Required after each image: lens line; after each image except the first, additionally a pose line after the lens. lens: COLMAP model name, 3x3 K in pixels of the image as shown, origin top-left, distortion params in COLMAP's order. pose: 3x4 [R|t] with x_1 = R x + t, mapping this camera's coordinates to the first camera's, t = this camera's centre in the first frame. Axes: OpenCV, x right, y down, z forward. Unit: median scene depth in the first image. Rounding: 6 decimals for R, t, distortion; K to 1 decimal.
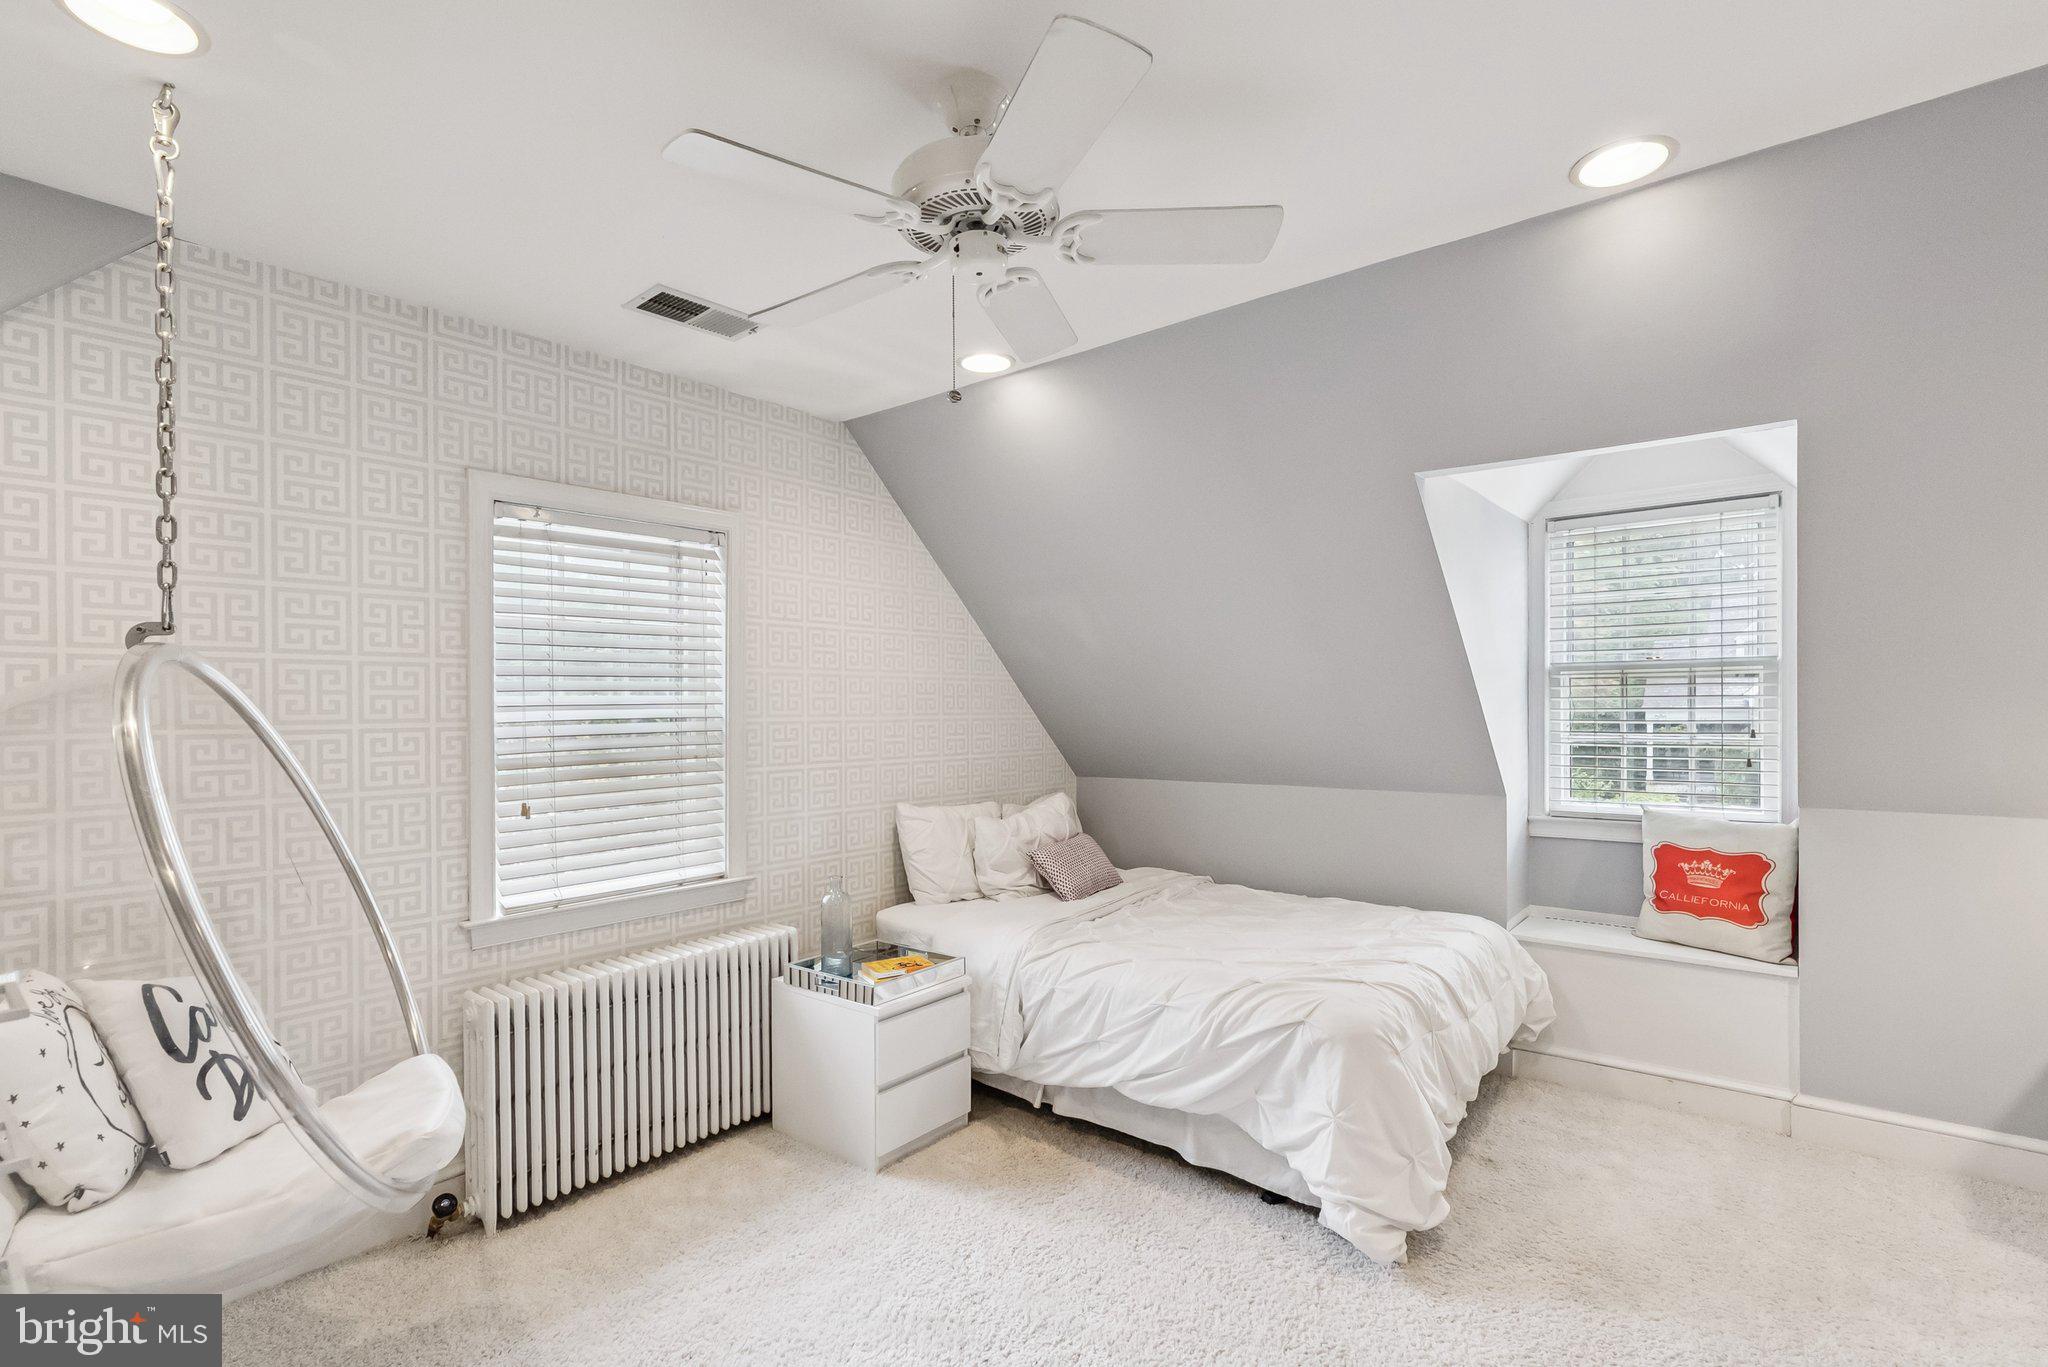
lens RADIAL K [[948.2, 0, 1022.7], [0, 948.2, 697.6], [0, 0, 1]] dist [-0.007443, 0.000411]
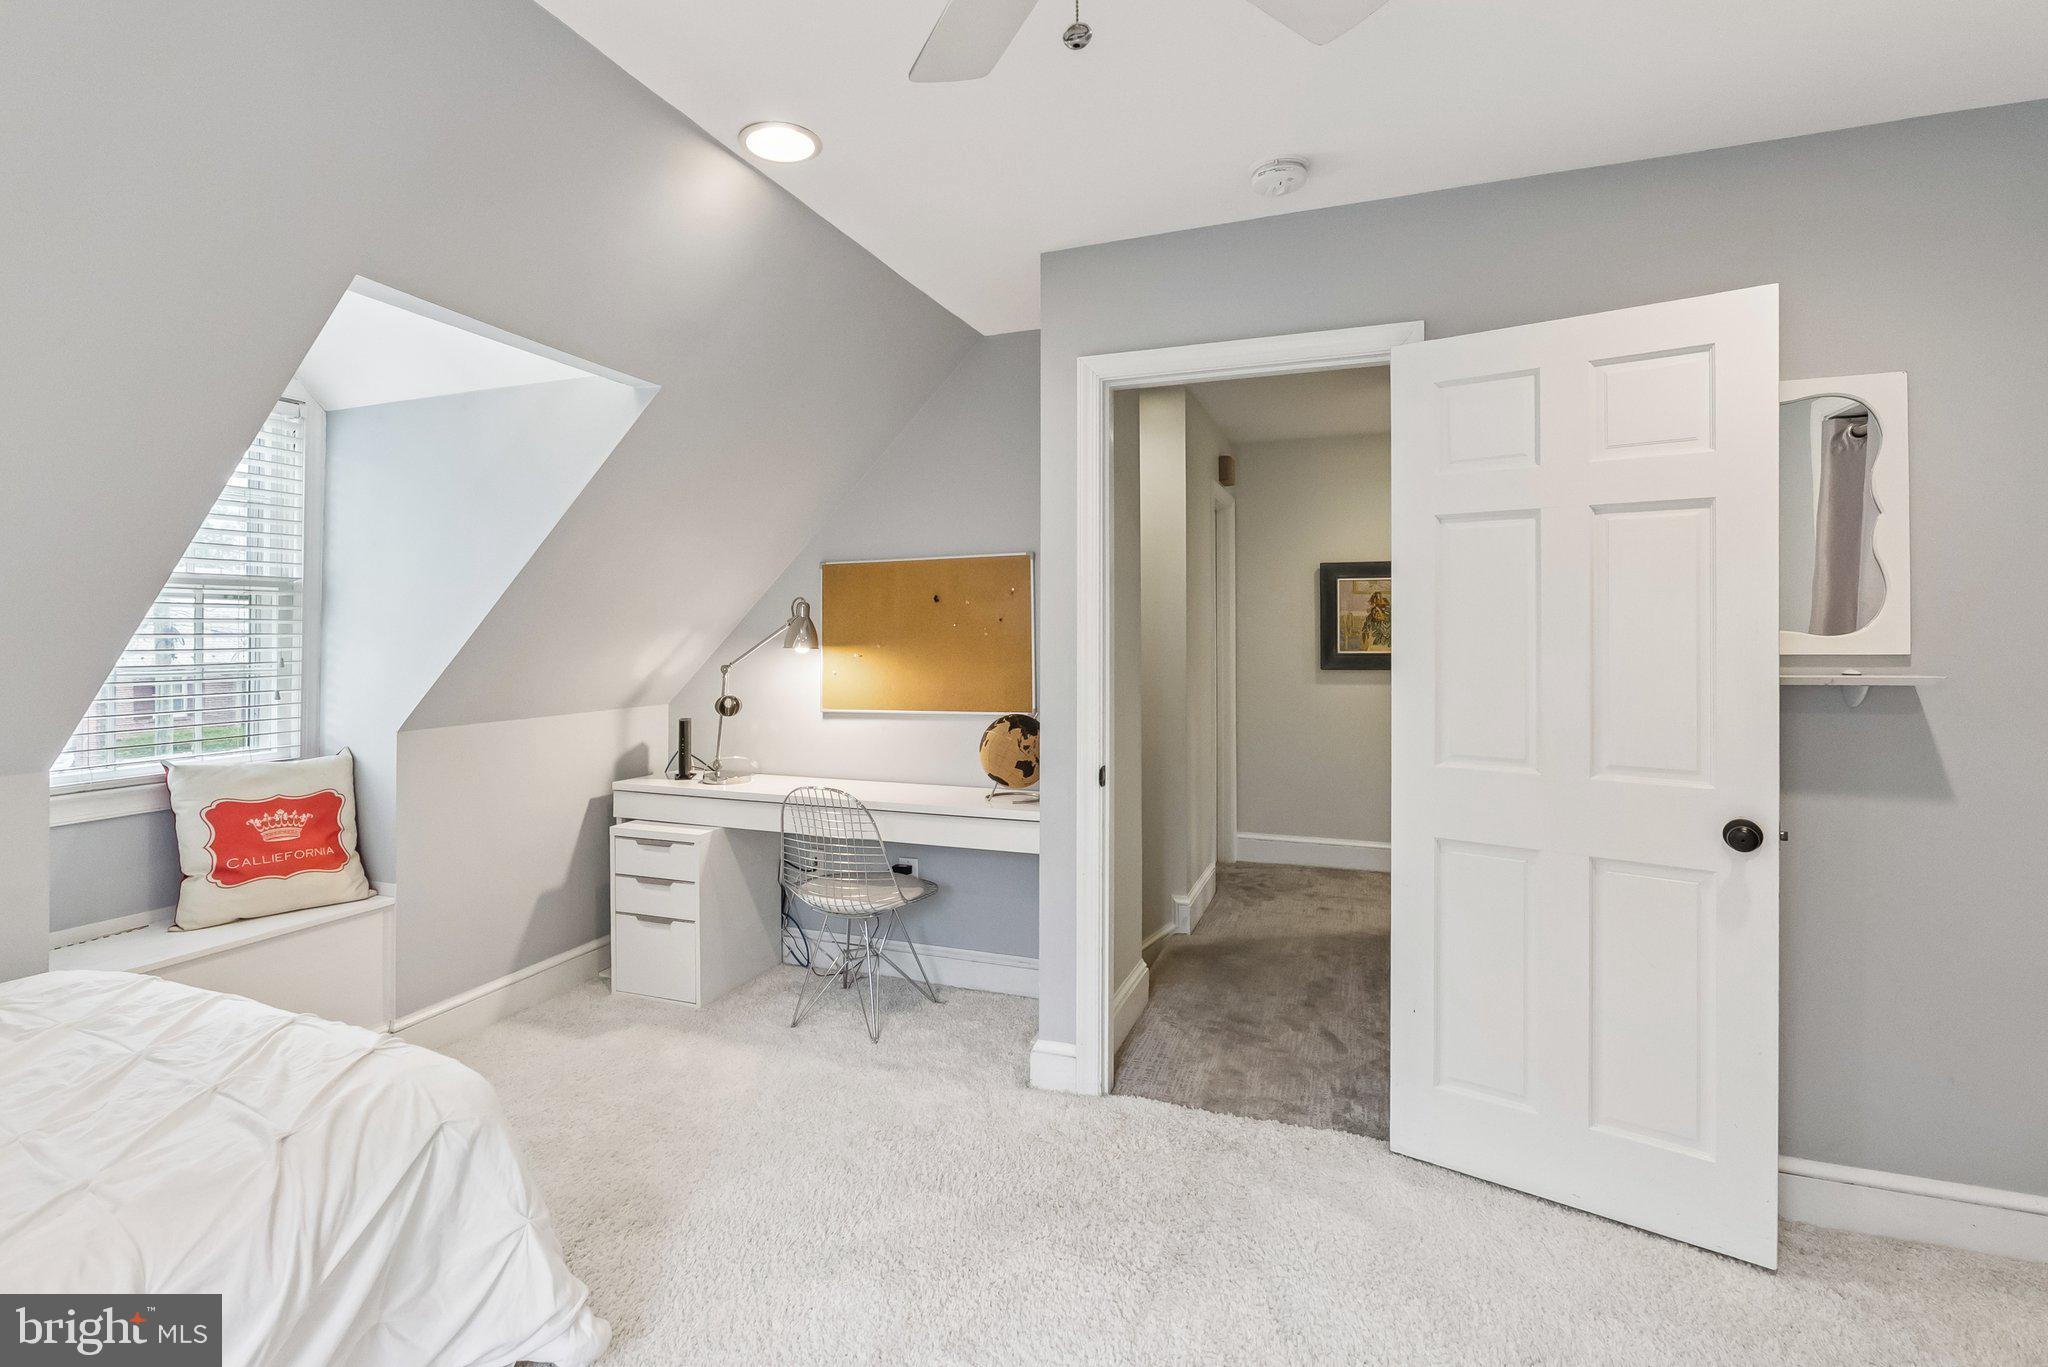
lens RADIAL K [[948.2, 0, 1010.6], [0, 948.2, 626.9], [0, 0, 1]] dist [-0.007443, 0.000411]
pose [[-0.306218, 0.016417, 0.951820, -0.303231], [0.000491, 0.999854, -0.017087, 0.020895], [-0.951961, -0.004765, -0.306182, 0.631599]]
